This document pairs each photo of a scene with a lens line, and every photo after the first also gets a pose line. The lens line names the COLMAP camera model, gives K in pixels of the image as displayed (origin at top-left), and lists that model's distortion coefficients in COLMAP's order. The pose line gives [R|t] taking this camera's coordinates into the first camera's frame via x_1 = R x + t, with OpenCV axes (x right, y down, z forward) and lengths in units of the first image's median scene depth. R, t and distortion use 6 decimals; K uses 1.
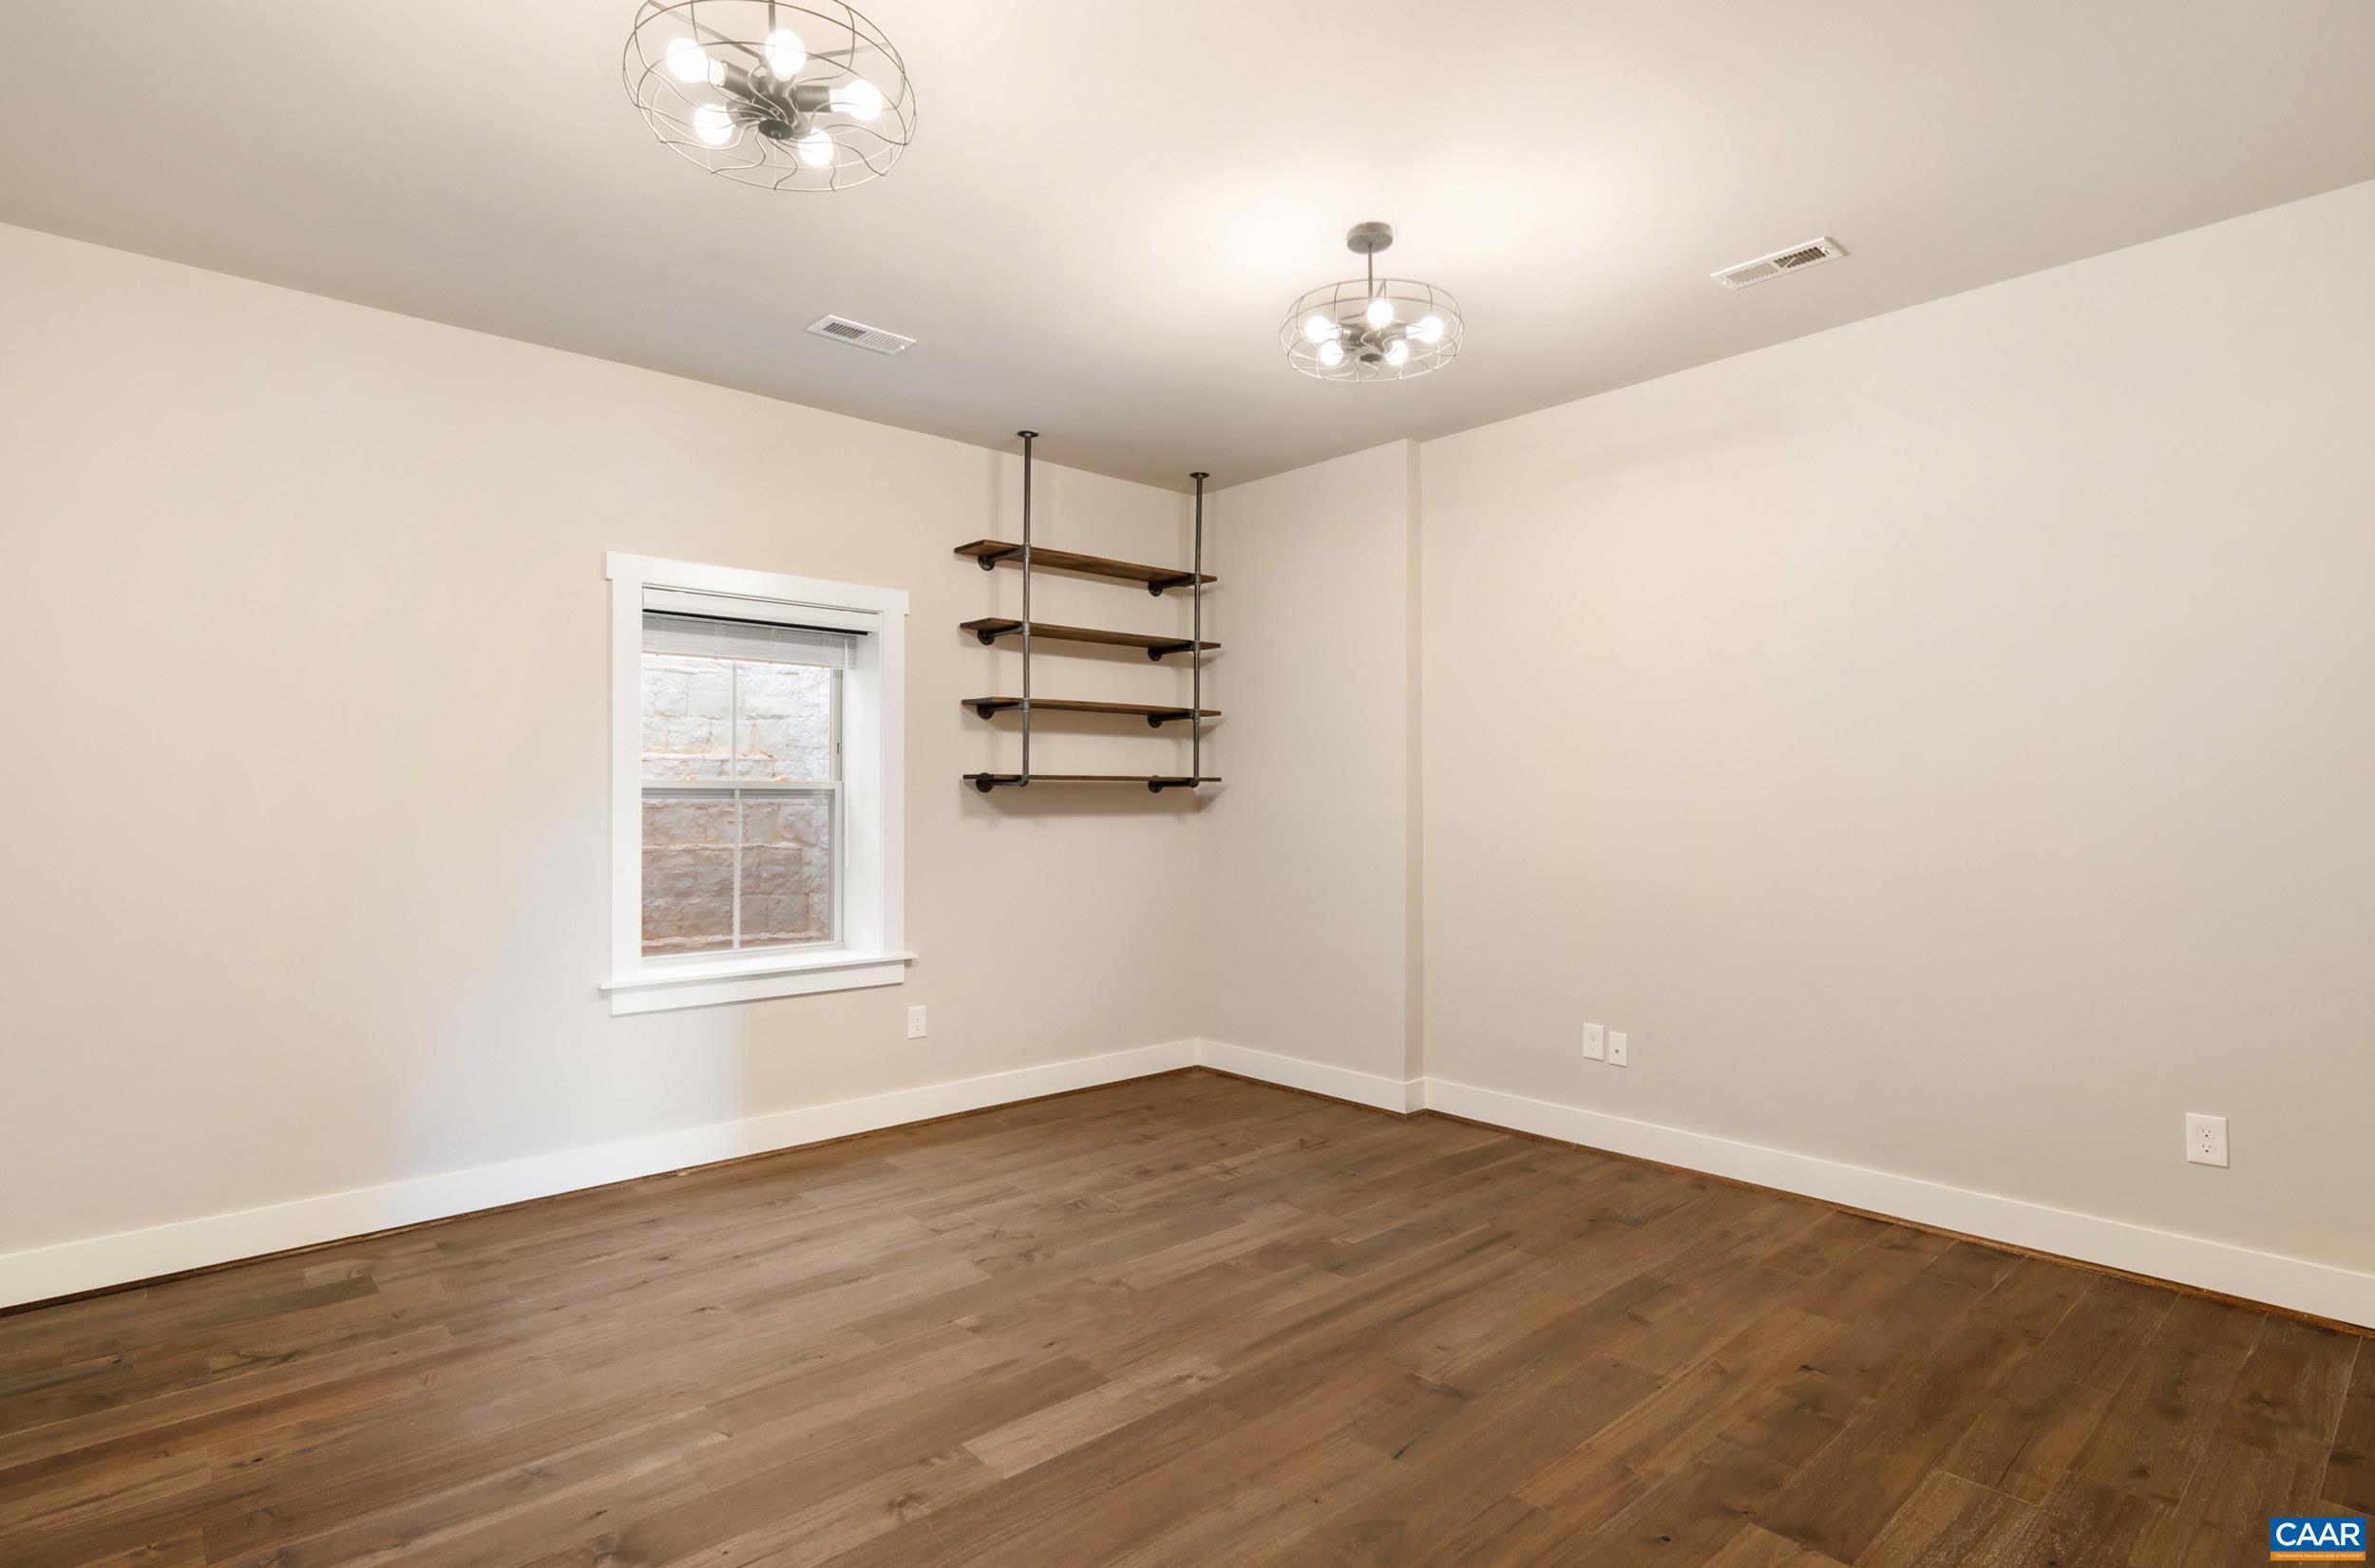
lens RADIAL K [[1170.7, 0, 1188.8], [0, 1170.7, 787.2], [0, 0, 1]] dist [-0.000024, -0.000002]
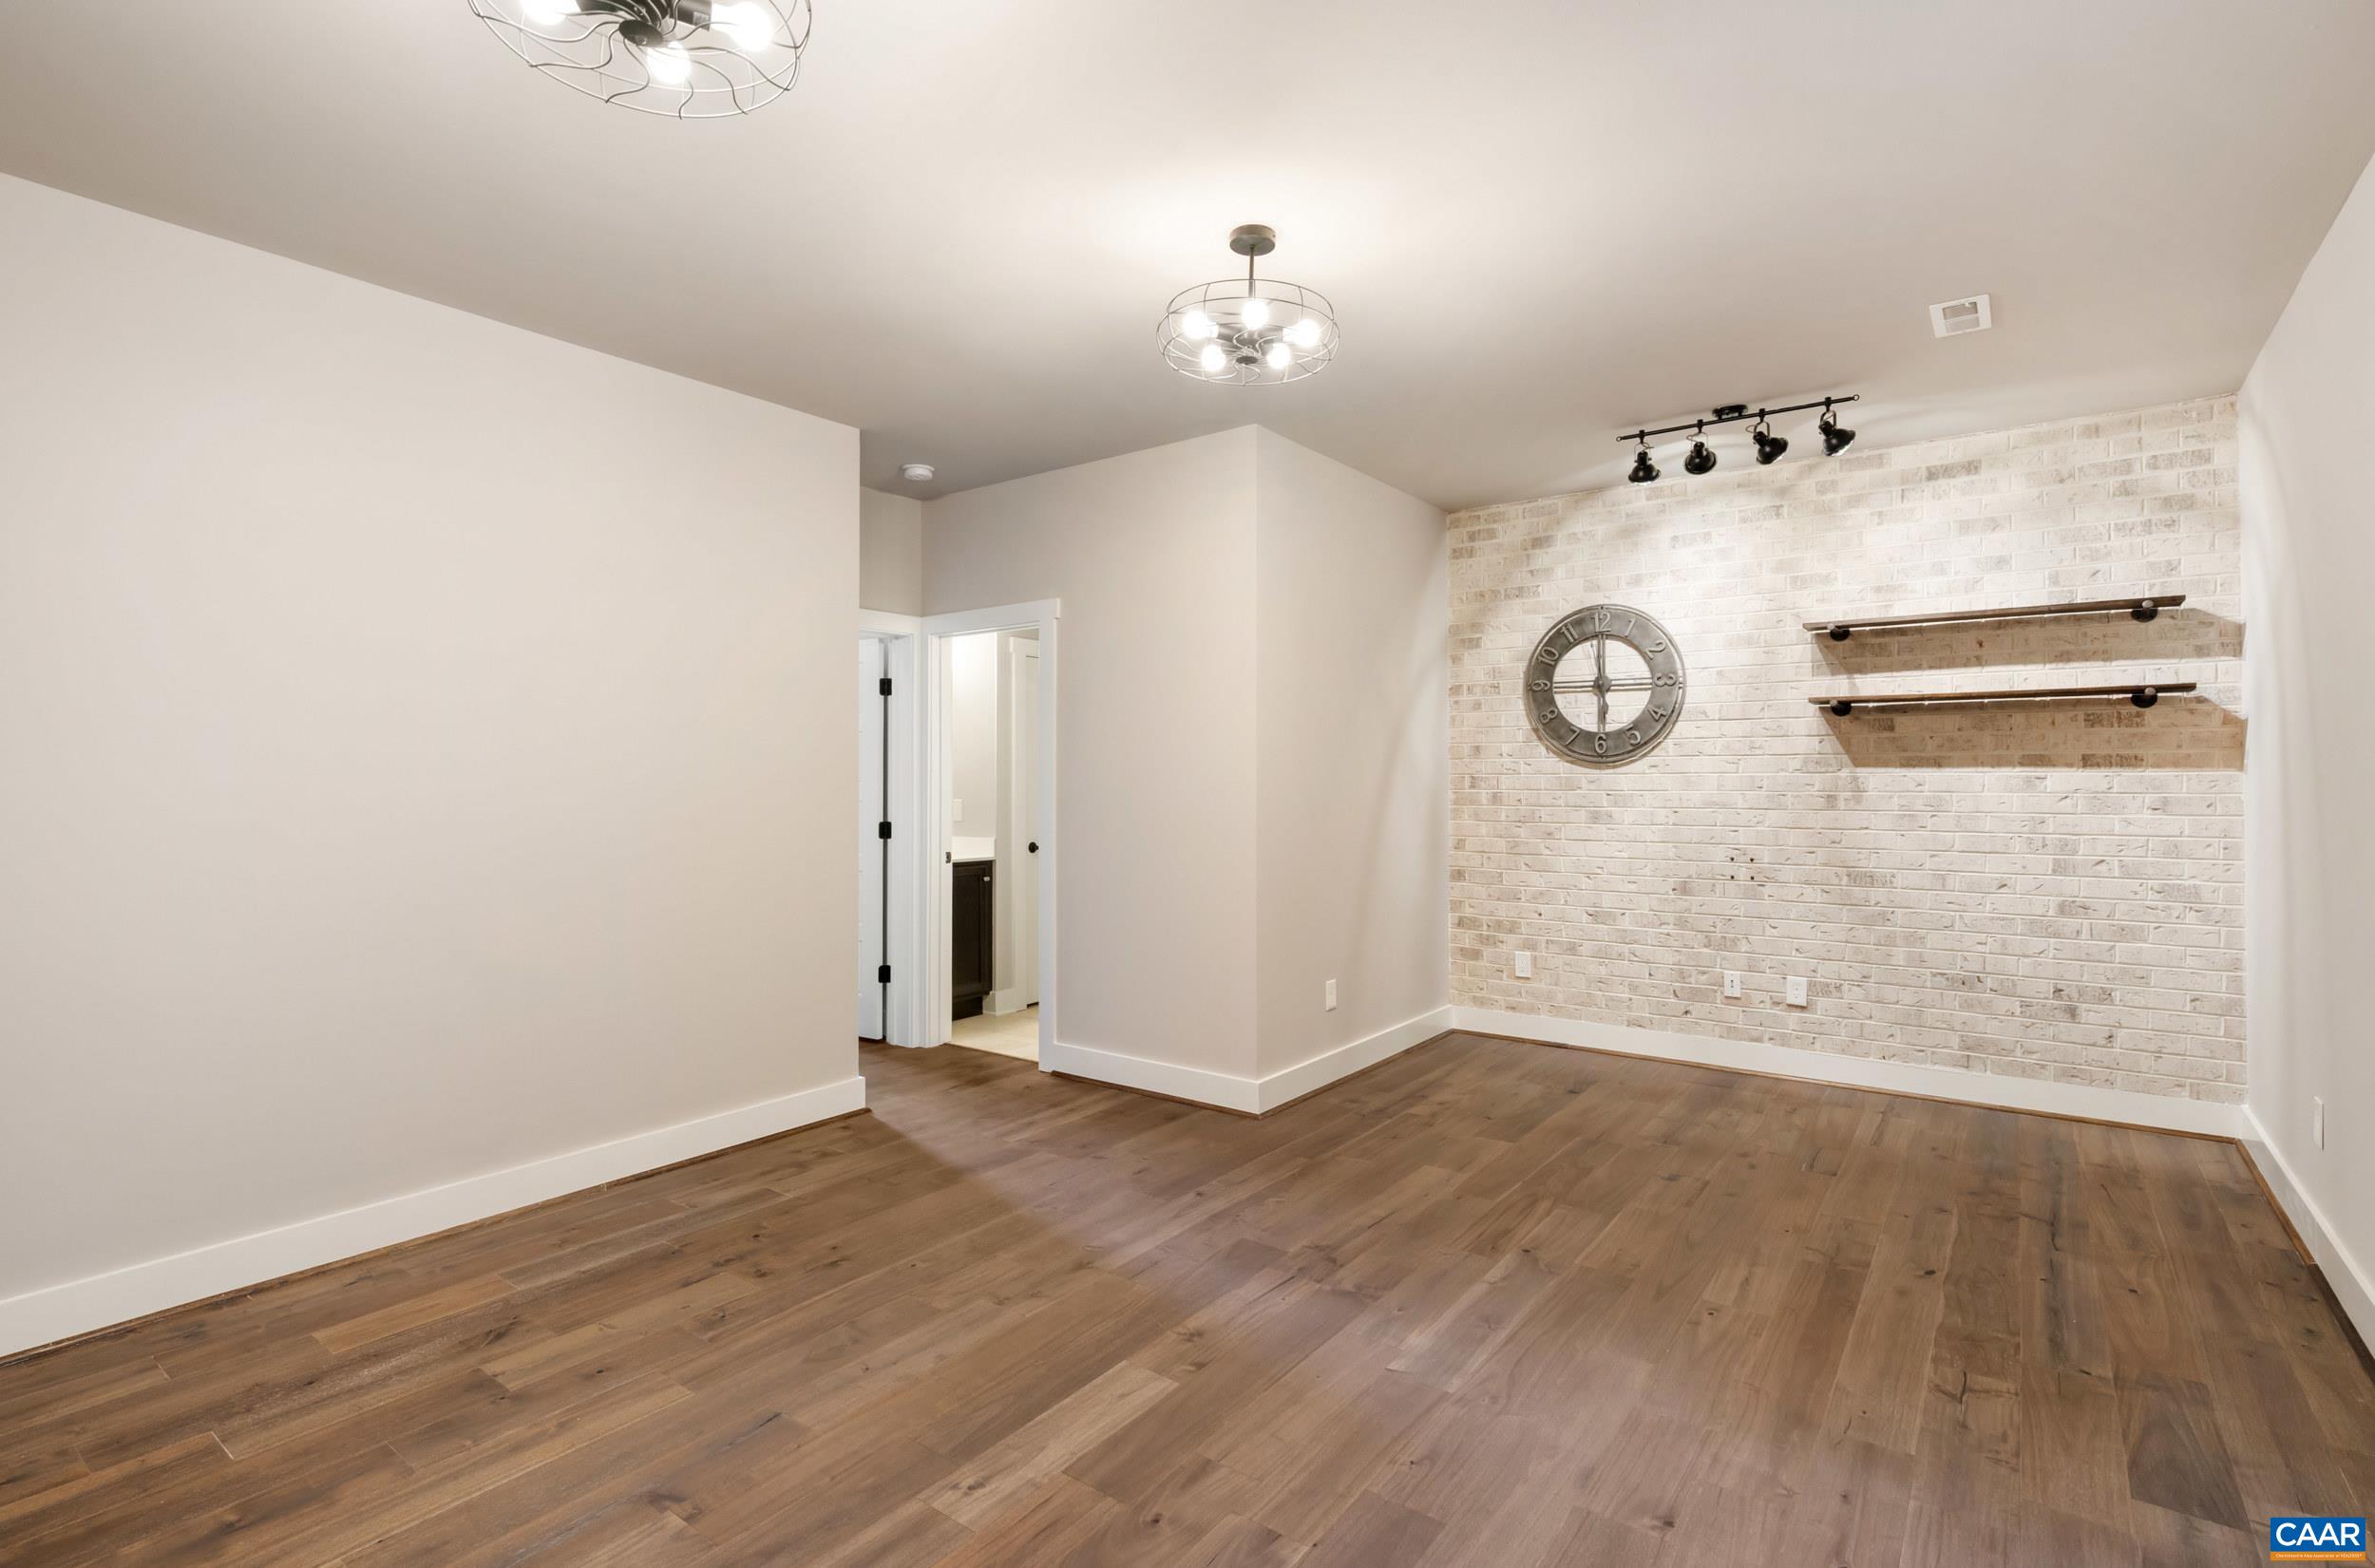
lens RADIAL K [[1091.8, 0, 1186.8], [0, 1091.8, 779.4], [0, 0, 1]] dist [-0.000718, -0.000150]
pose [[-0.980326, 0.005863, -0.197297, 0.000665], [0.006672, 0.999972, -0.003438, -0.009792], [0.197272, -0.004687, -0.980338, 1.977820]]
